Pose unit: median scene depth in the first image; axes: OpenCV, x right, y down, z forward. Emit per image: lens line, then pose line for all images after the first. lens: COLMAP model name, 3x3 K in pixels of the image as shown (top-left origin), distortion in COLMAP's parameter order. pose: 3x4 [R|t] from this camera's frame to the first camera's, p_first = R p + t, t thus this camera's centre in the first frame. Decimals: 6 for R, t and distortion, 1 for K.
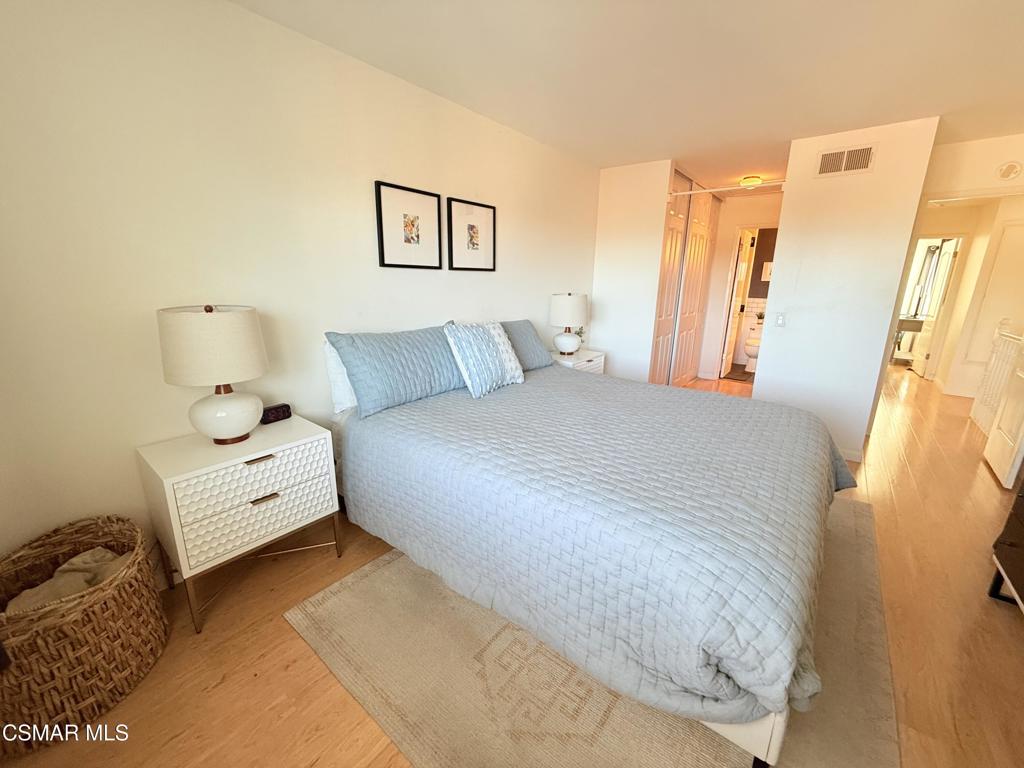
lens RADIAL K [[408.5, 0, 511.1], [0, 408.5, 381.4], [0, 0, 1]] dist [-0.000819, 0.000112]
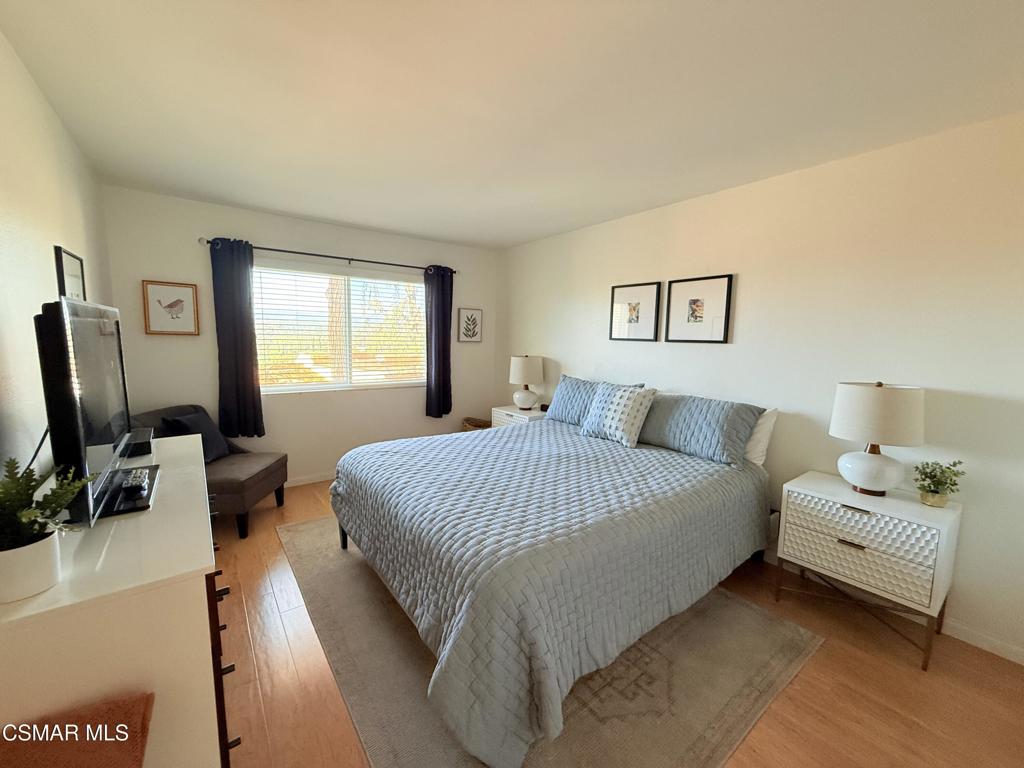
lens RADIAL K [[408.5, 0, 508.3], [0, 408.5, 382.4], [0, 0, 1]] dist [-0.000819, 0.000112]
pose [[-0.236718, 0.083177, -0.968011, 1.071505], [-0.261080, 0.954237, 0.145838, -0.221296], [0.935843, 0.287251, -0.204170, 0.871118]]
